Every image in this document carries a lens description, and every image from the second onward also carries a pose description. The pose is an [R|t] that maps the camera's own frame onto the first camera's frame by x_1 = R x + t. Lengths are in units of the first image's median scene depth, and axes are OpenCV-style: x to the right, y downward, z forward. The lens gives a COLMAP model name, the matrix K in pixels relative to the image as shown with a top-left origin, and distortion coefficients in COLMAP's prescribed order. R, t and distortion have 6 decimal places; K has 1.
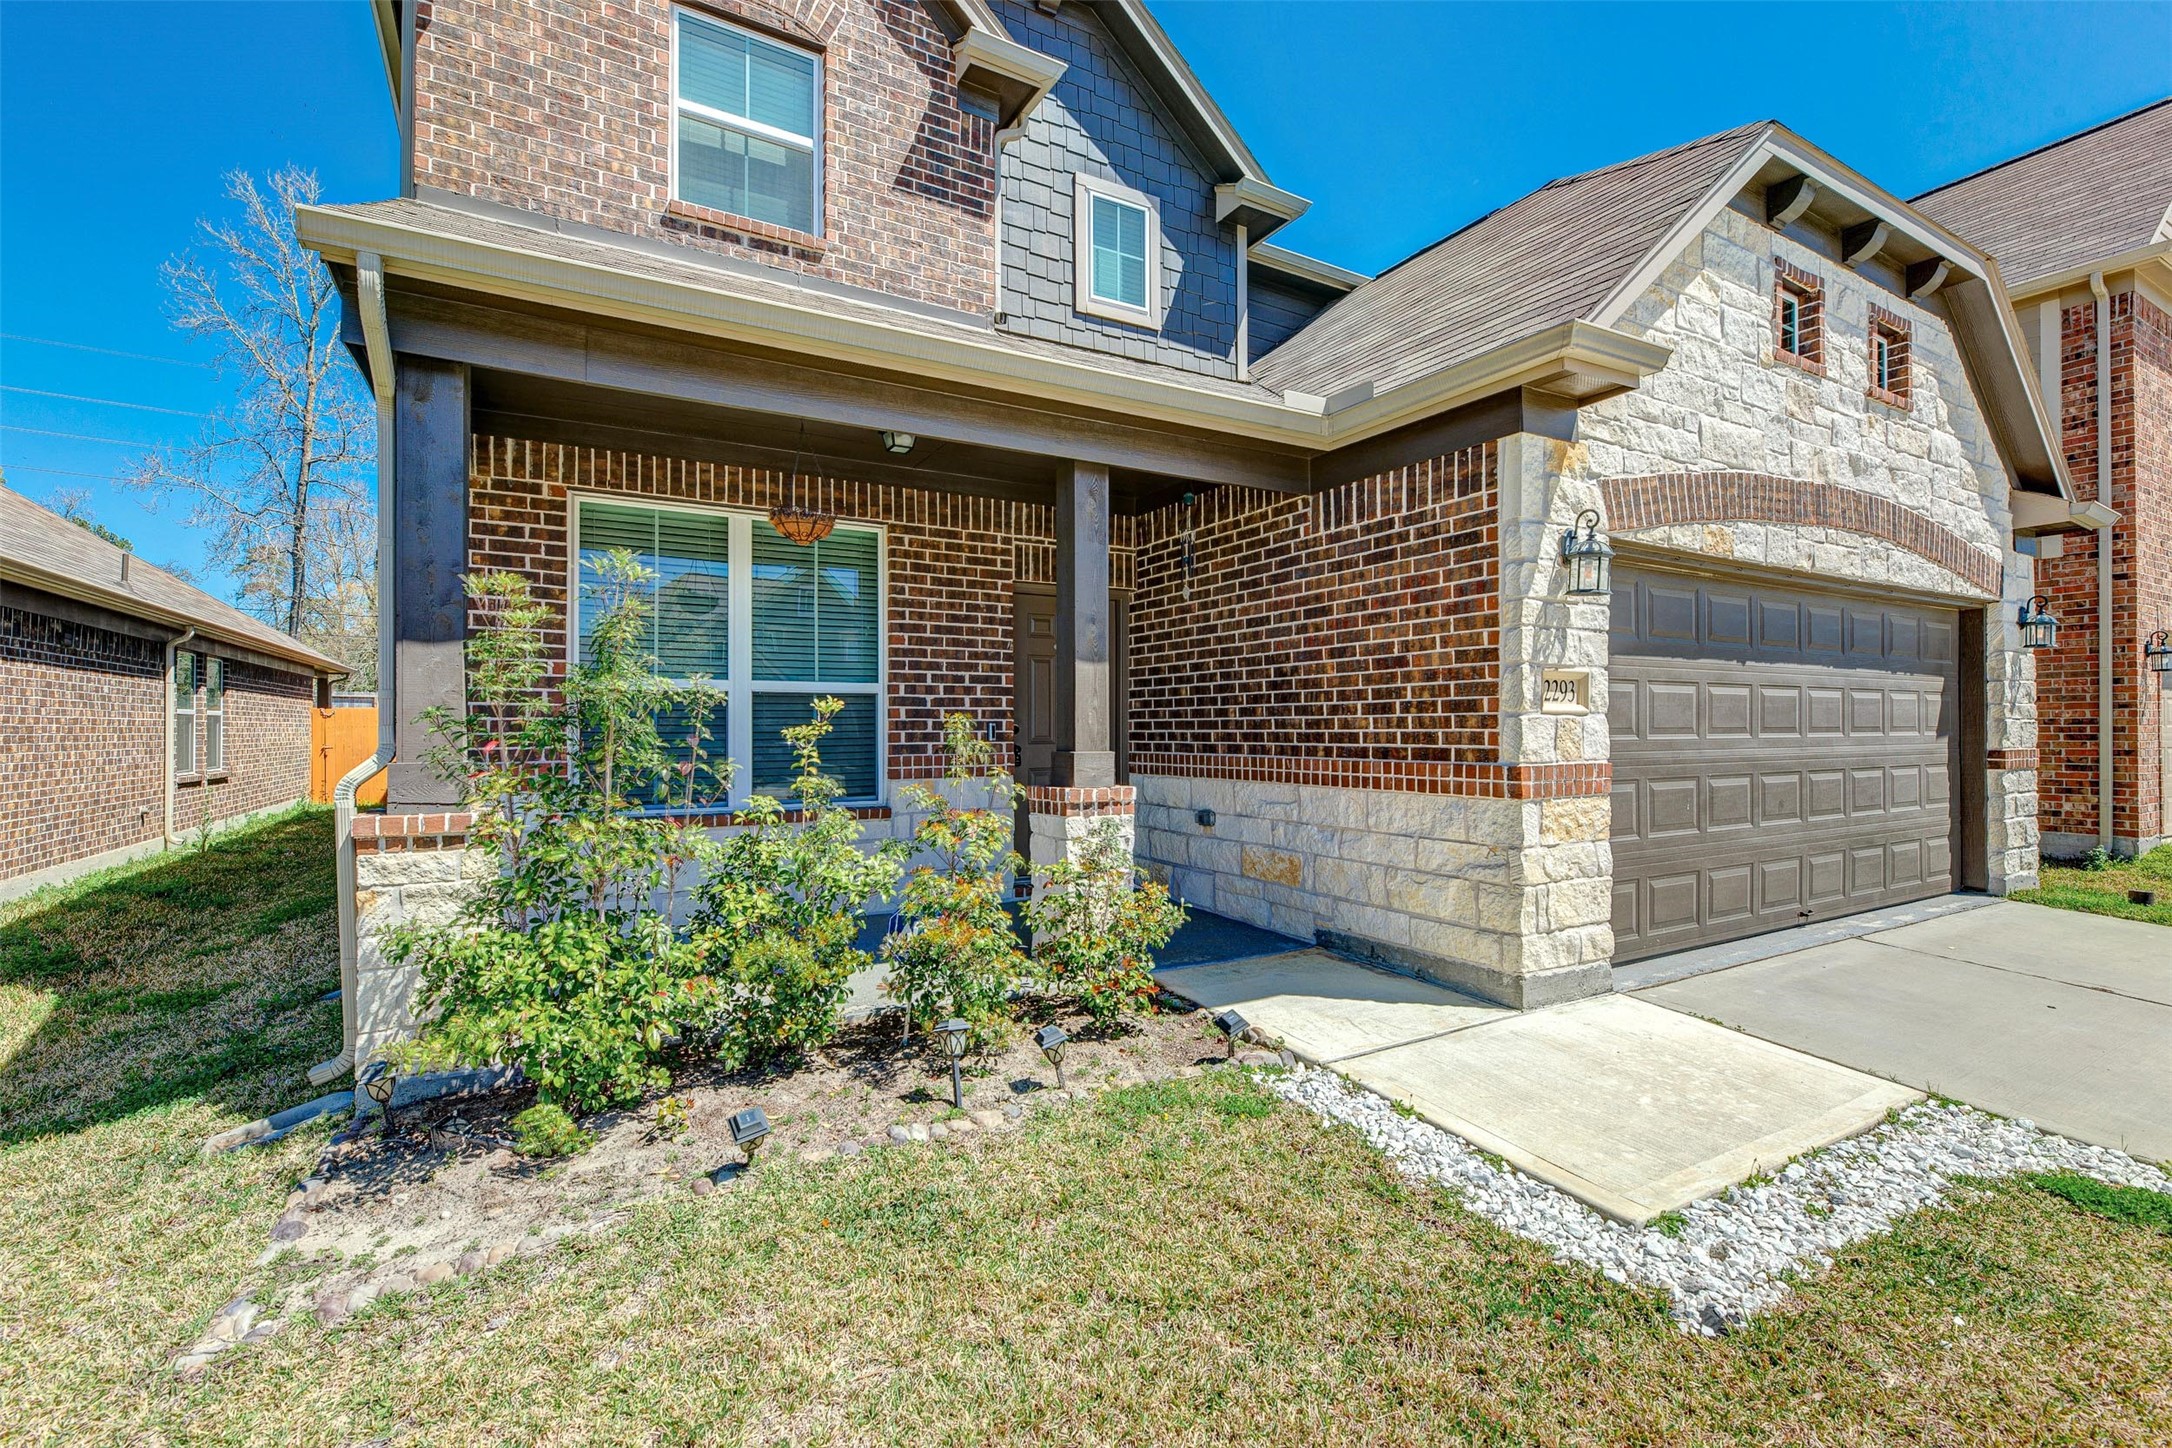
lens RADIAL K [[957.9, 0, 1092.4], [0, 957.9, 723.8], [0, 0, 1]] dist [-0.004154, -0.000124]
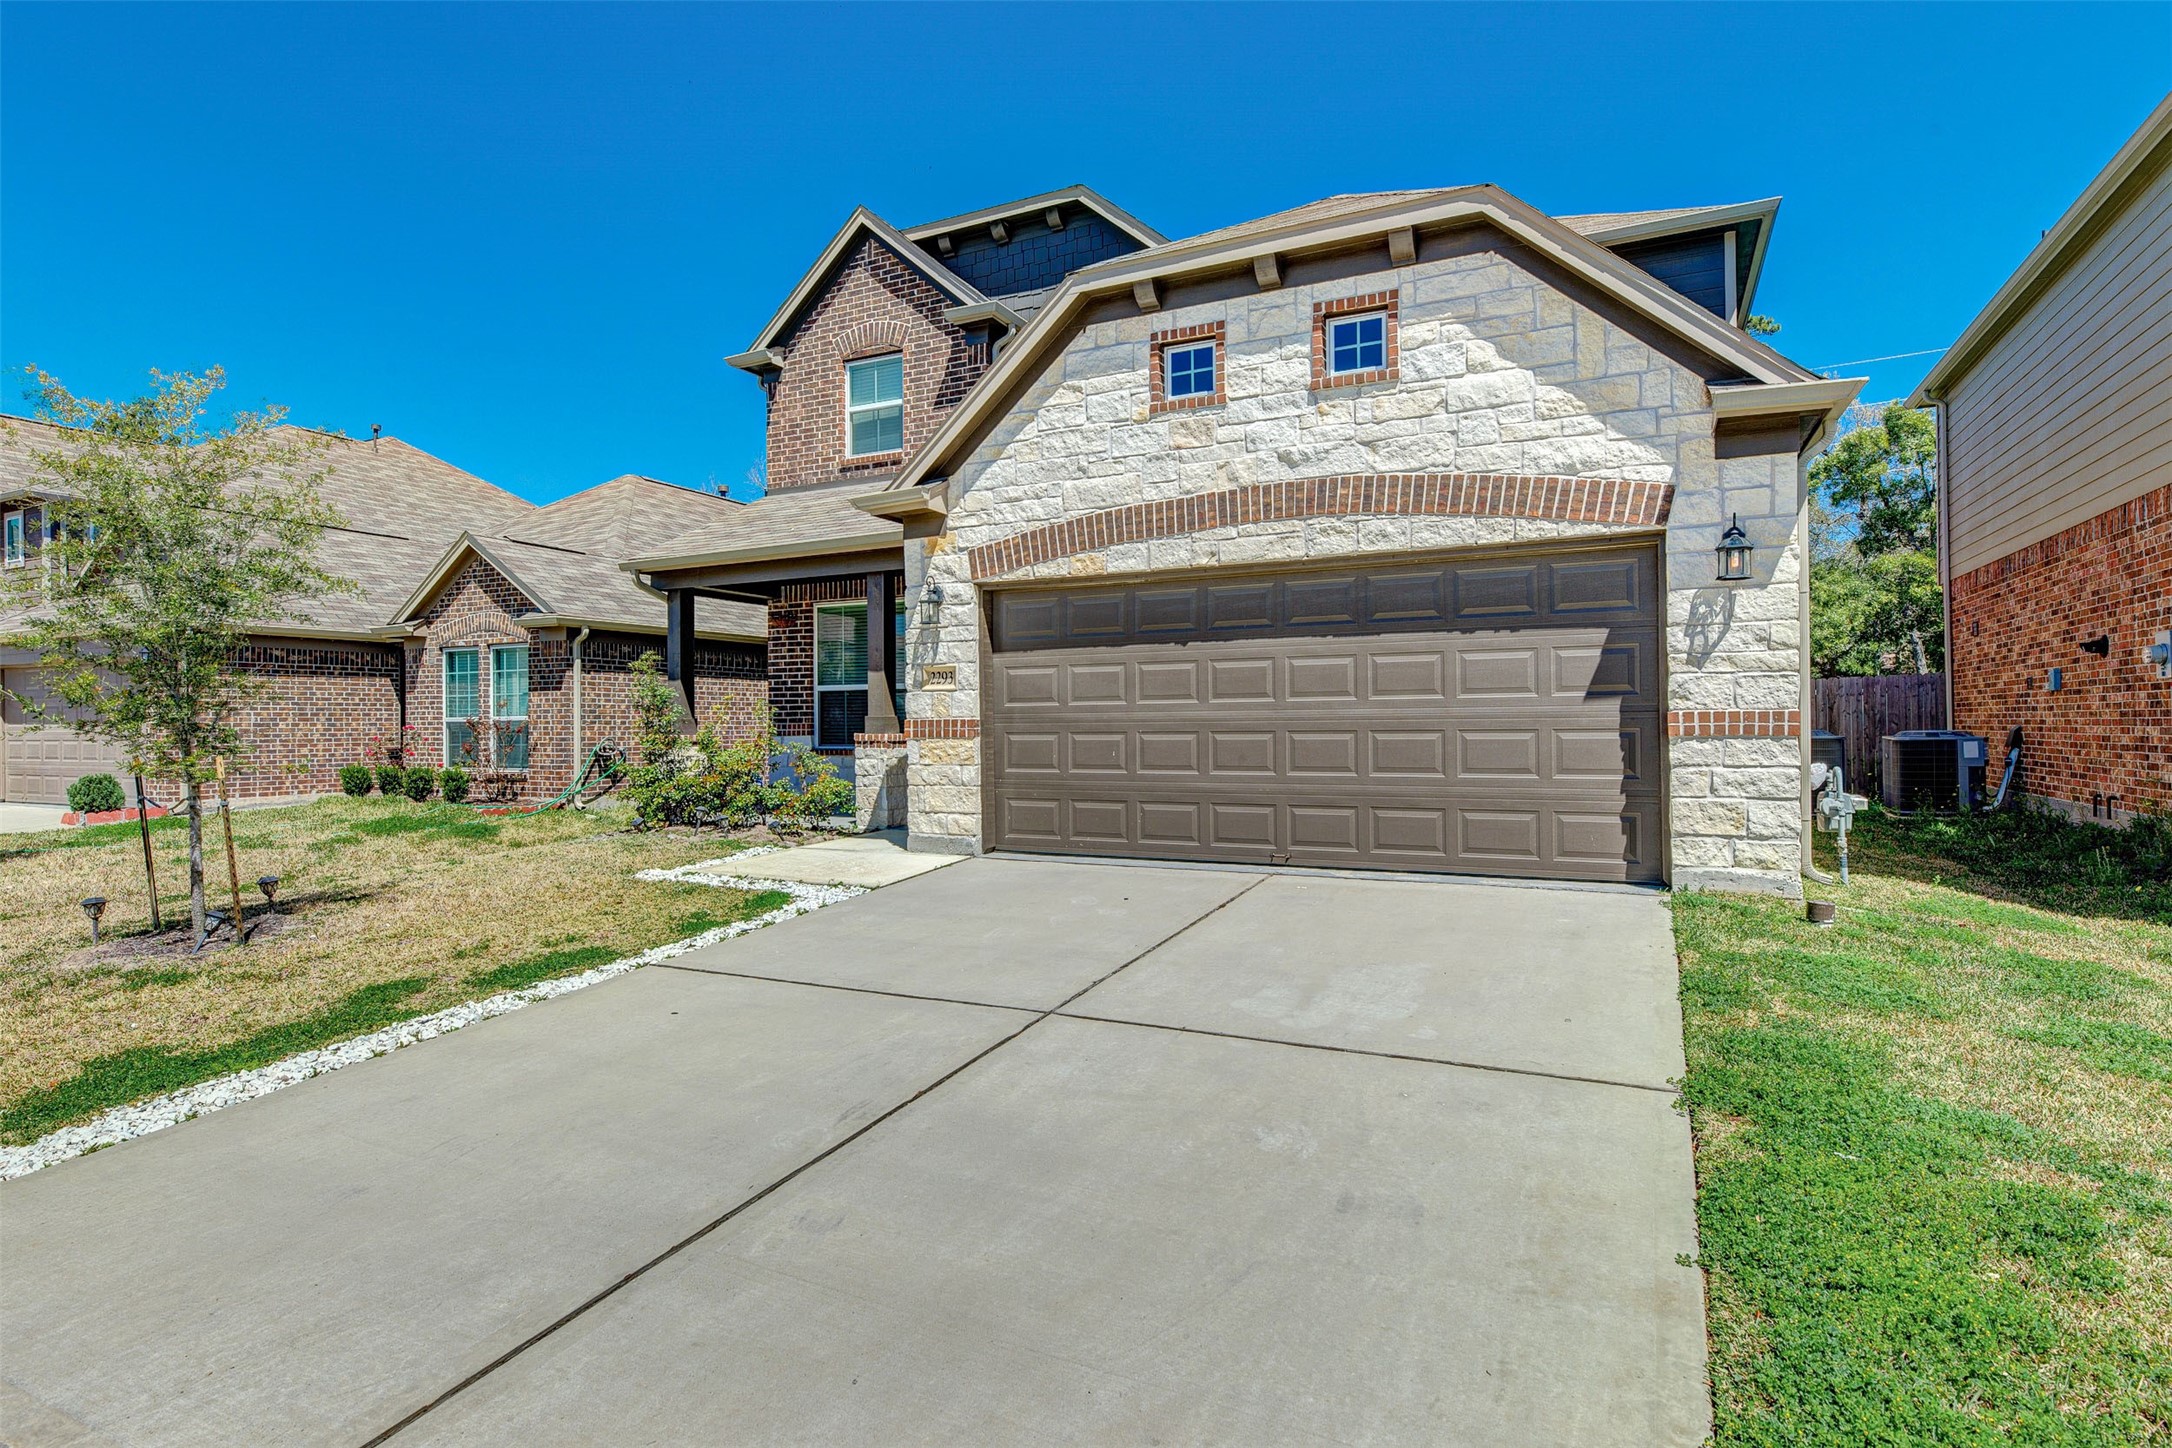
lens RADIAL K [[1112.5, 0, 1078.5], [0, 1112.5, 725.0], [0, 0, 1]] dist [0.000152, 0.000014]
pose [[0.548772, -0.002436, -0.835968, 1.696624], [0.009496, 0.999949, 0.003320, 0.034641], [0.835918, -0.009761, 0.548767, 0.066530]]
